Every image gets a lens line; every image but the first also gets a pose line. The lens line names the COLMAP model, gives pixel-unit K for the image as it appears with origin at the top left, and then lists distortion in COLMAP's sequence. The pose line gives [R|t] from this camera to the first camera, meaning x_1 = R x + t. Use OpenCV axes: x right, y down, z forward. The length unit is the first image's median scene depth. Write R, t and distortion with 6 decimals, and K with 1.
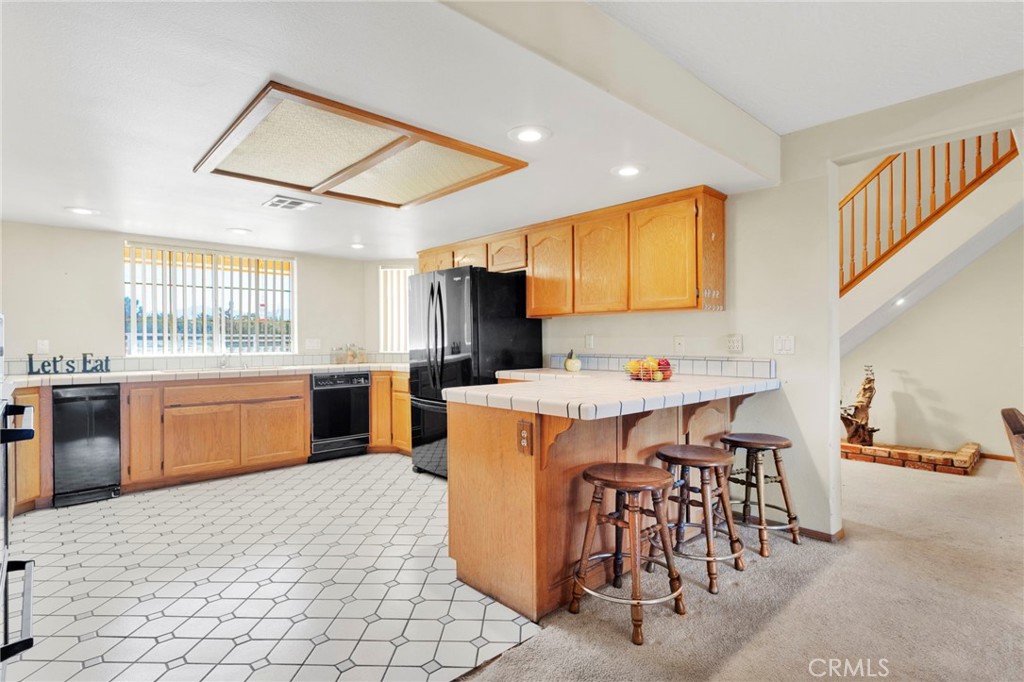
lens RADIAL K [[511.6, 0, 515.4], [0, 511.6, 342.3], [0, 0, 1]] dist [0.001256, 0.000338]
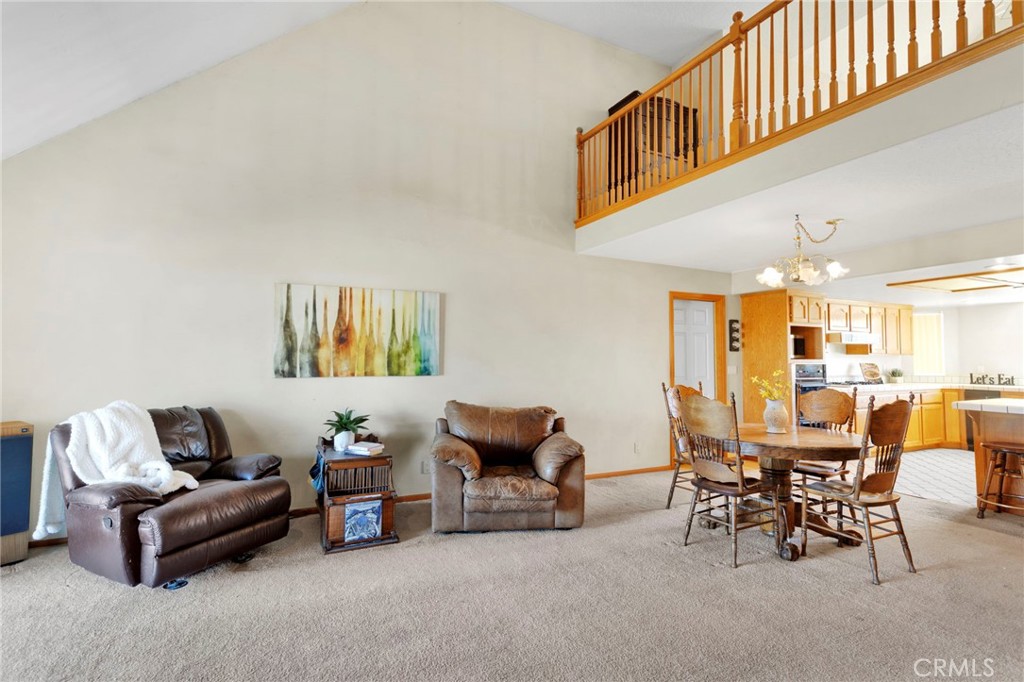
lens RADIAL K [[499.2, 0, 512.2], [0, 499.2, 334.1], [0, 0, 1]] dist [0.001828, 0.001150]
pose [[-0.300446, -0.042186, -0.952866, 1.318263], [-0.001327, 0.999039, -0.043812, -0.038012], [0.953798, -0.011898, -0.300213, -0.094058]]
